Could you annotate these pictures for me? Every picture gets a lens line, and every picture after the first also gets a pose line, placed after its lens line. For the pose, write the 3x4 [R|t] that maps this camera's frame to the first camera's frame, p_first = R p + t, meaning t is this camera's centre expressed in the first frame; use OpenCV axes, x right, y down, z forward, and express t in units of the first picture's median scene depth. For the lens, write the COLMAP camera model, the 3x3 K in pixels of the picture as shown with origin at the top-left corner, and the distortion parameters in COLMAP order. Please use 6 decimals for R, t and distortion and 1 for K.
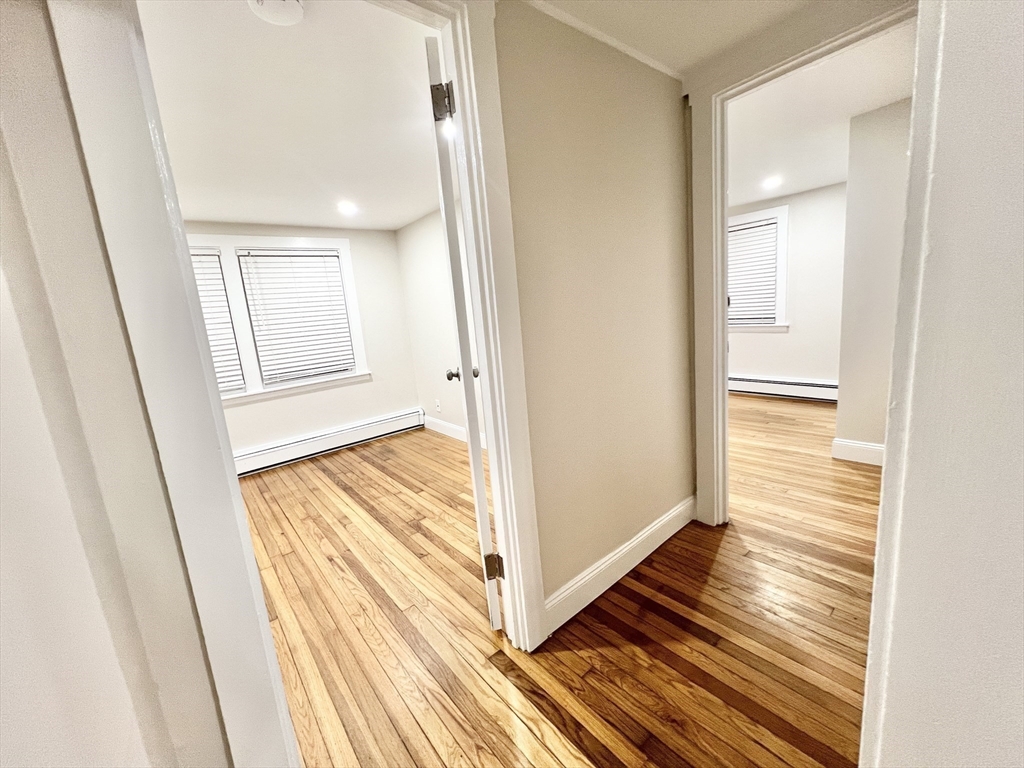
lens RADIAL K [[409.9, 0, 507.2], [0, 409.9, 381.4], [0, 0, 1]] dist [-0.002077, 0.000092]
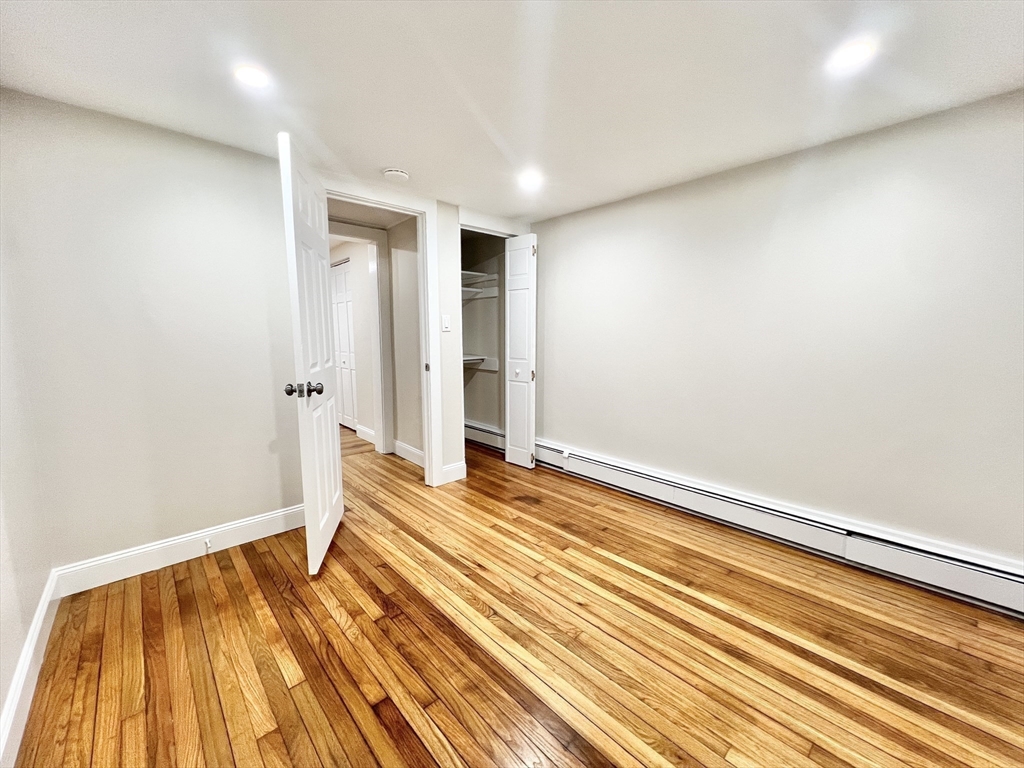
lens RADIAL K [[409.9, 0, 507.2], [0, 409.9, 381.4], [0, 0, 1]] dist [-0.002077, 0.000092]
pose [[-0.993396, 0.105306, -0.045551, -0.325669], [0.087874, 0.953563, 0.288089, -0.163636], [0.073773, 0.282184, -0.956520, 1.185554]]
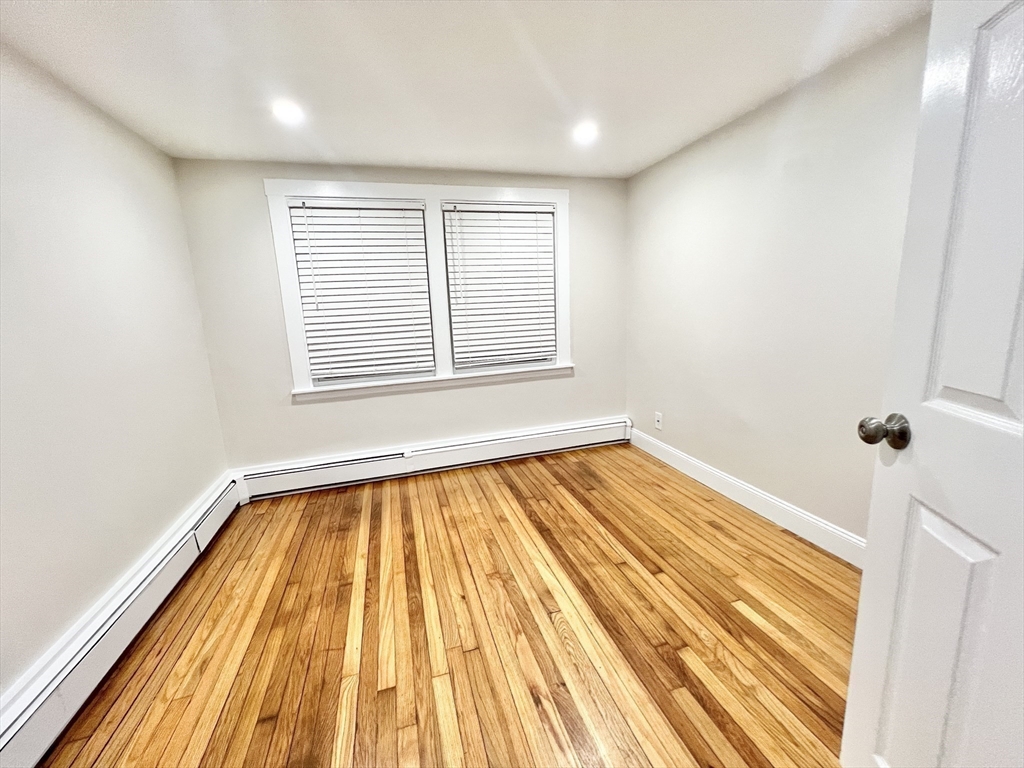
lens RADIAL K [[409.9, 0, 507.2], [0, 409.9, 381.4], [0, 0, 1]] dist [-0.002077, 0.000092]
pose [[0.921275, 0.121680, -0.369386, -0.203157], [-0.108087, 0.992485, 0.057360, -0.029583], [0.373589, -0.012918, 0.927504, 0.294749]]
